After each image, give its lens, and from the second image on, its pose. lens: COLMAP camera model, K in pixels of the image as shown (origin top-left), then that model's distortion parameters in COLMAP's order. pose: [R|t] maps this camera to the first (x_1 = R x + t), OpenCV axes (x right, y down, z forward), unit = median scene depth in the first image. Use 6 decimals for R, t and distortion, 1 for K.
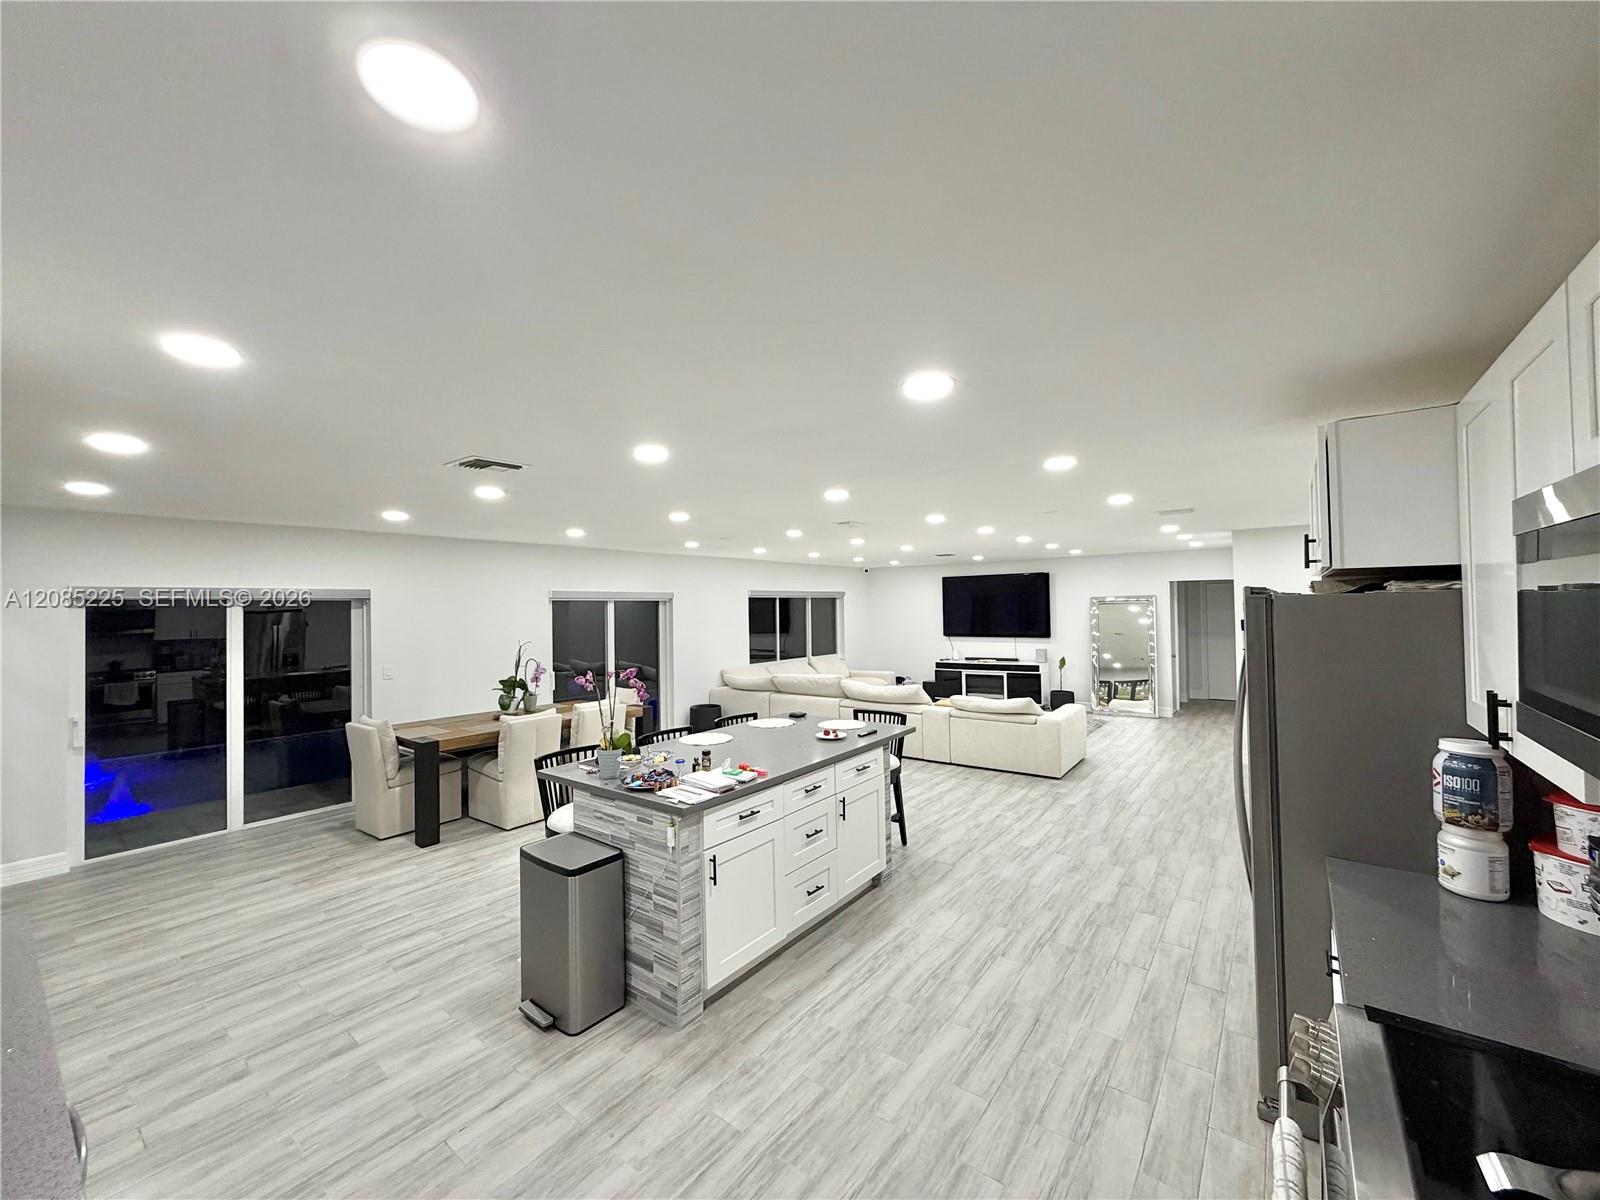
lens RADIAL K [[633.0, 0, 799.2], [0, 633.0, 597.3], [0, 0, 1]] dist [0.003061, 0.001021]
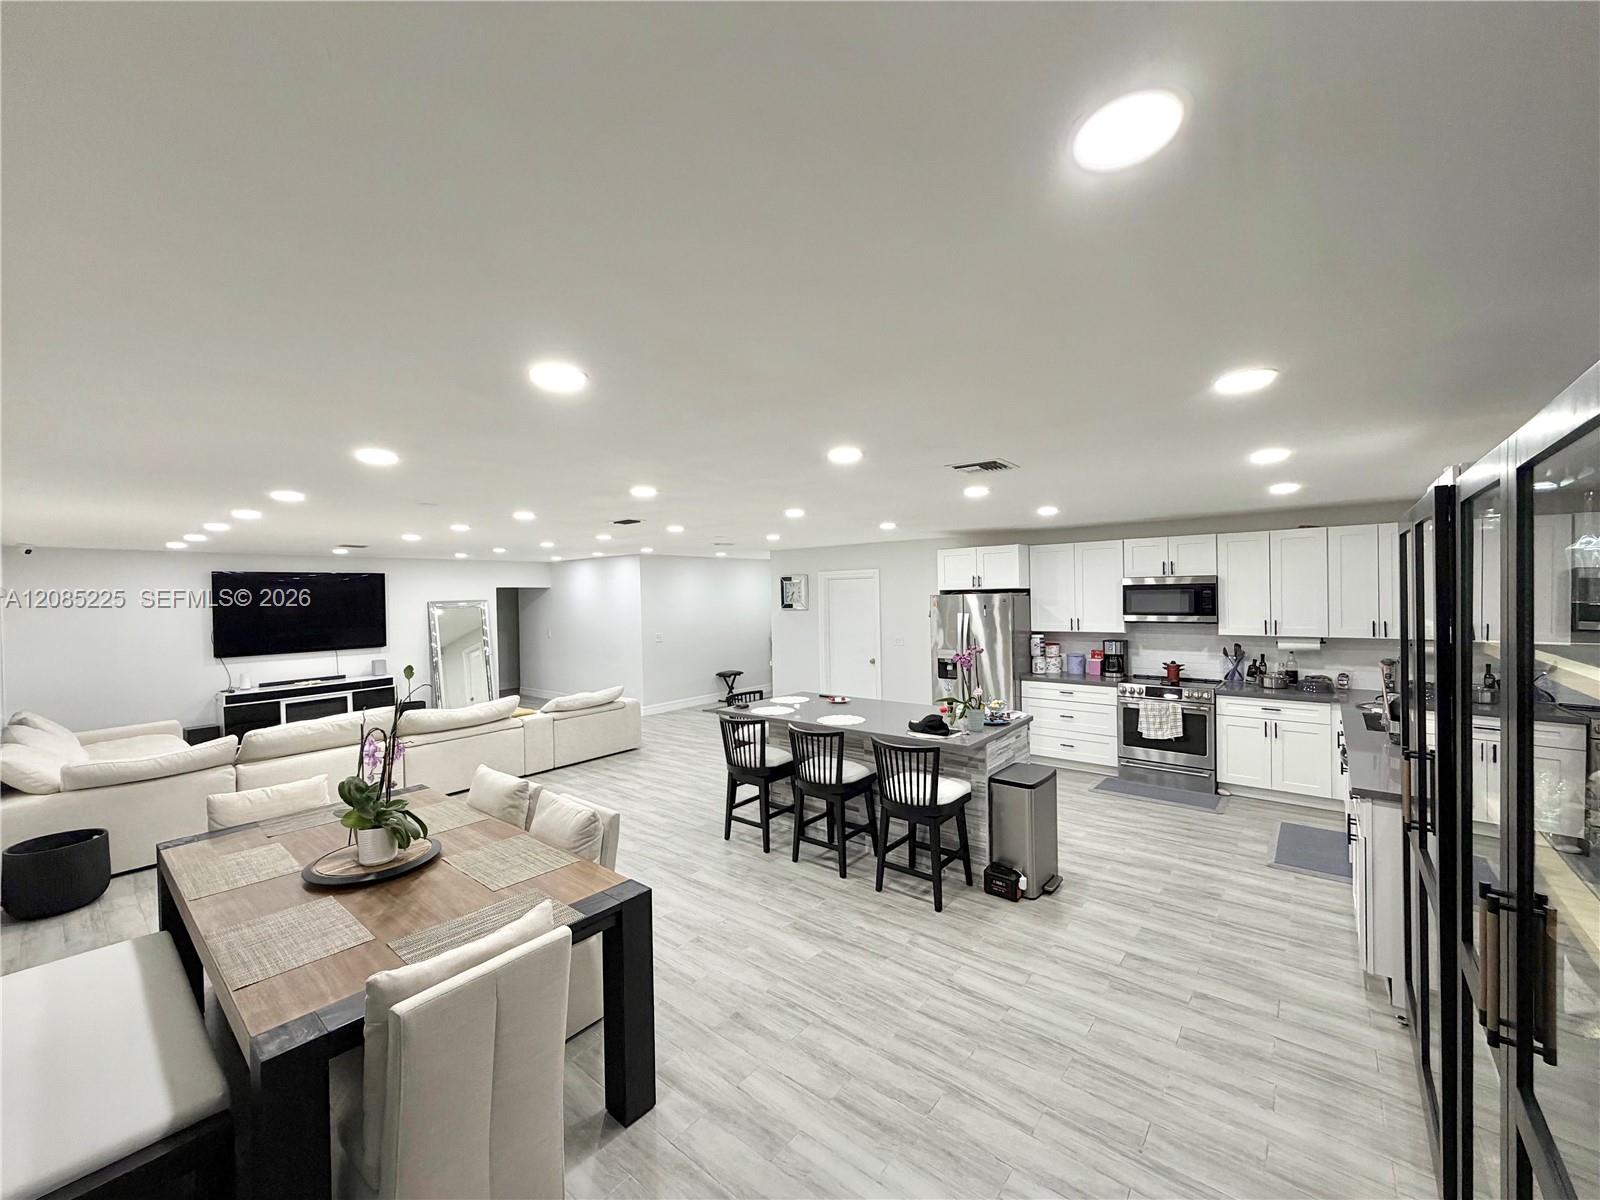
lens RADIAL K [[633.0, 0, 796.8], [0, 633.0, 600.6], [0, 0, 1]] dist [0.003061, 0.001021]
pose [[0.042570, 0.005551, 0.999078, -0.996191], [0.004270, 0.999974, -0.005737, 0.014795], [-0.999084, 0.004510, 0.042545, 0.808687]]
